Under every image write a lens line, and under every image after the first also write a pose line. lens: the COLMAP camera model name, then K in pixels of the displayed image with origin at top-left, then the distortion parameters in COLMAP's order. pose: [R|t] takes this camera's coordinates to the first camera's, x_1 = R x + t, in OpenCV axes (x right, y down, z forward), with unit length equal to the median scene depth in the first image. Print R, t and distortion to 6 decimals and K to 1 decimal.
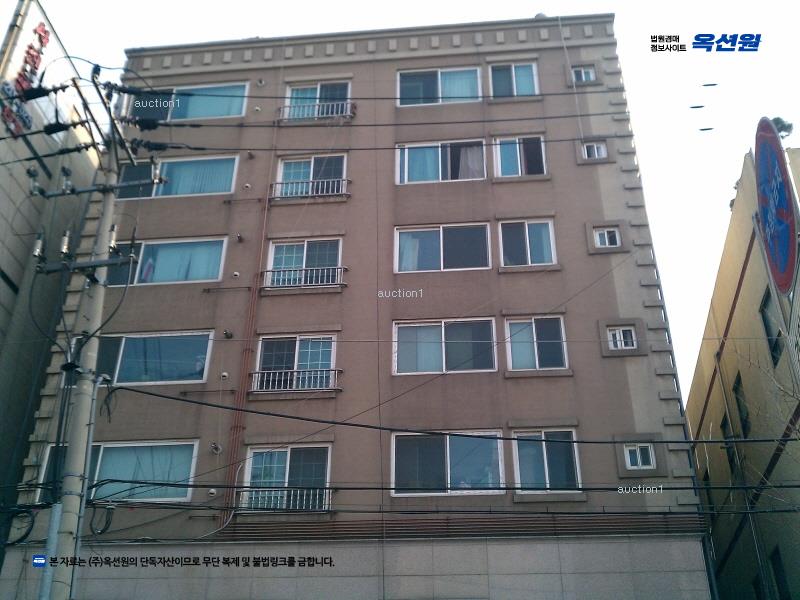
lens RADIAL K [[848.9, 0, 398.0], [0, 848.9, 294.5], [0, 0, 1]] dist [-0.027119, 0.000000]
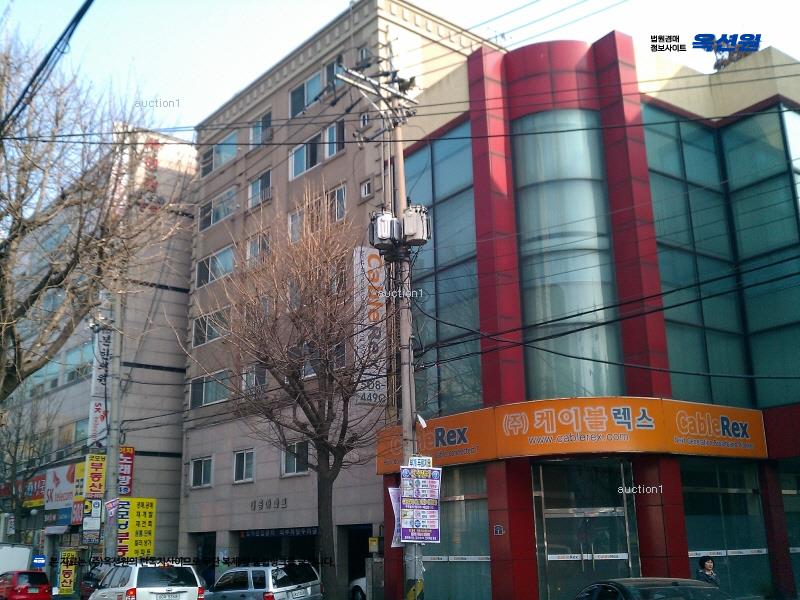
lens RADIAL K [[848.9, 0, 399.3], [0, 848.9, 305.7], [0, 0, 1]] dist [-0.027119, 0.000000]
pose [[0.725538, -0.207275, -0.656225, 1.201835], [0.380354, 0.915463, 0.131371, -0.053152], [0.573520, -0.344912, 0.743041, -0.123887]]
